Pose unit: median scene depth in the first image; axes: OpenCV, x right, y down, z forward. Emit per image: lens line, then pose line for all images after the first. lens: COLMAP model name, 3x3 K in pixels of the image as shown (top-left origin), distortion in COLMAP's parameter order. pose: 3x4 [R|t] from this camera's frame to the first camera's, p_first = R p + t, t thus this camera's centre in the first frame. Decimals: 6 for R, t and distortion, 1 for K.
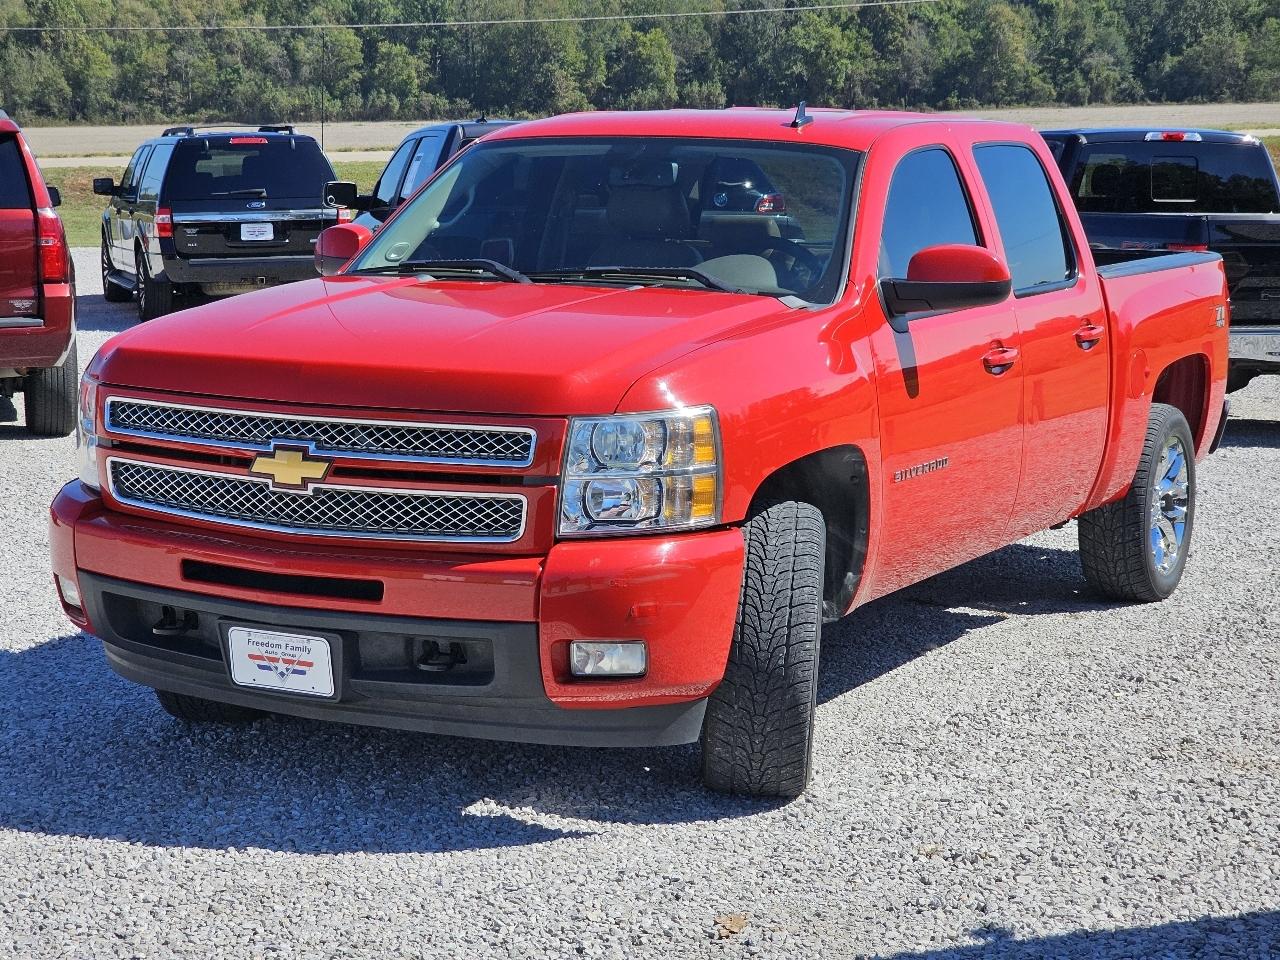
lens RADIAL K [[2385.9, 0, 638.7], [0, 2385.9, 478.2], [0, 0, 1]] dist [-0.136301, 0.000000]
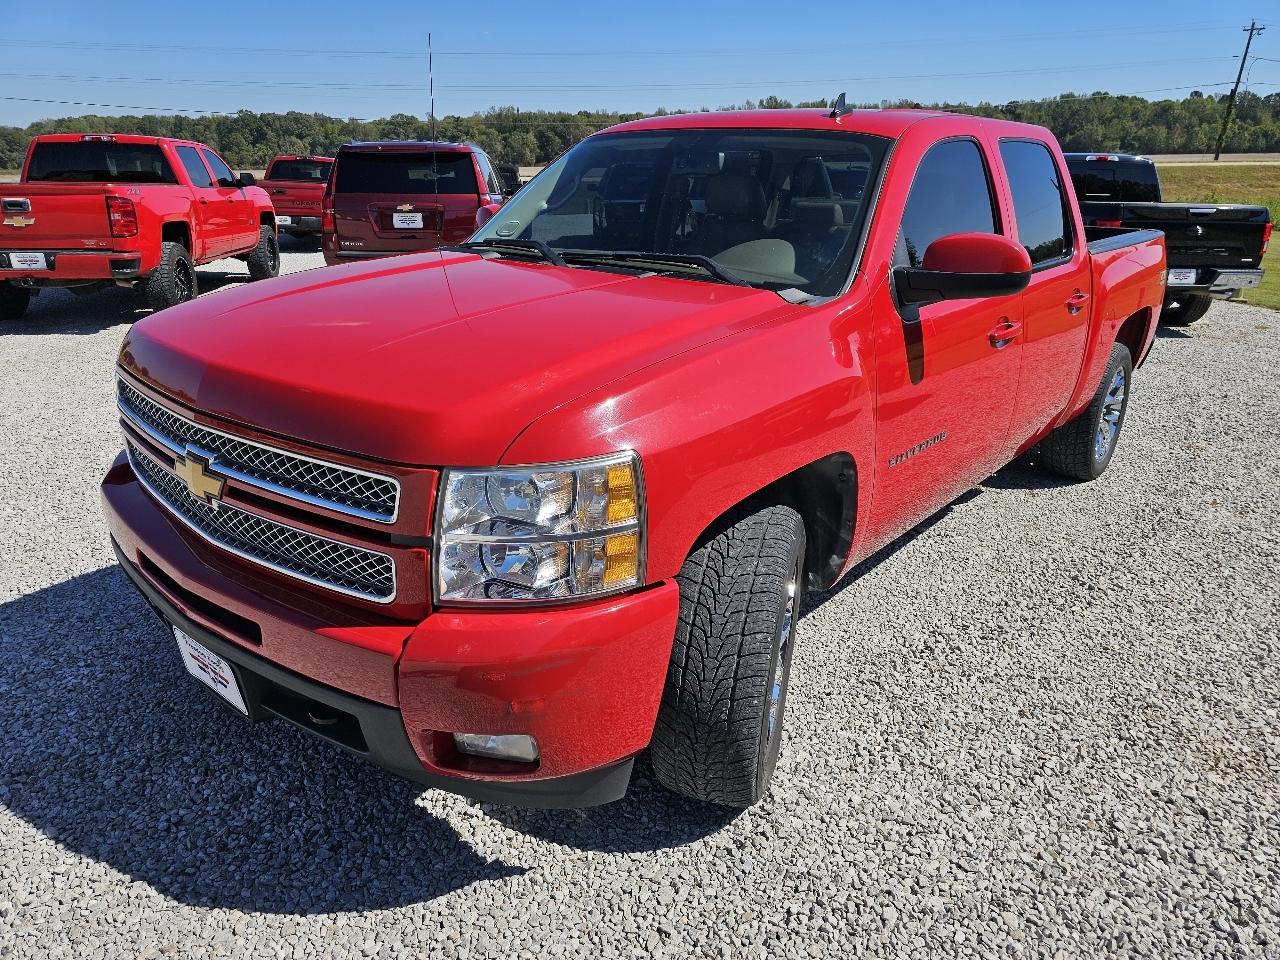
lens RADIAL K [[866.7, 0, 657.9], [0, 866.7, 478.0], [0, 0, 1]] dist [0.037485, -0.043817]
pose [[0.980038, 0.072011, -0.185311, 0.080879], [-0.033898, 0.978973, 0.201154, -0.069563], [0.195899, -0.190857, 0.961872, 0.622576]]
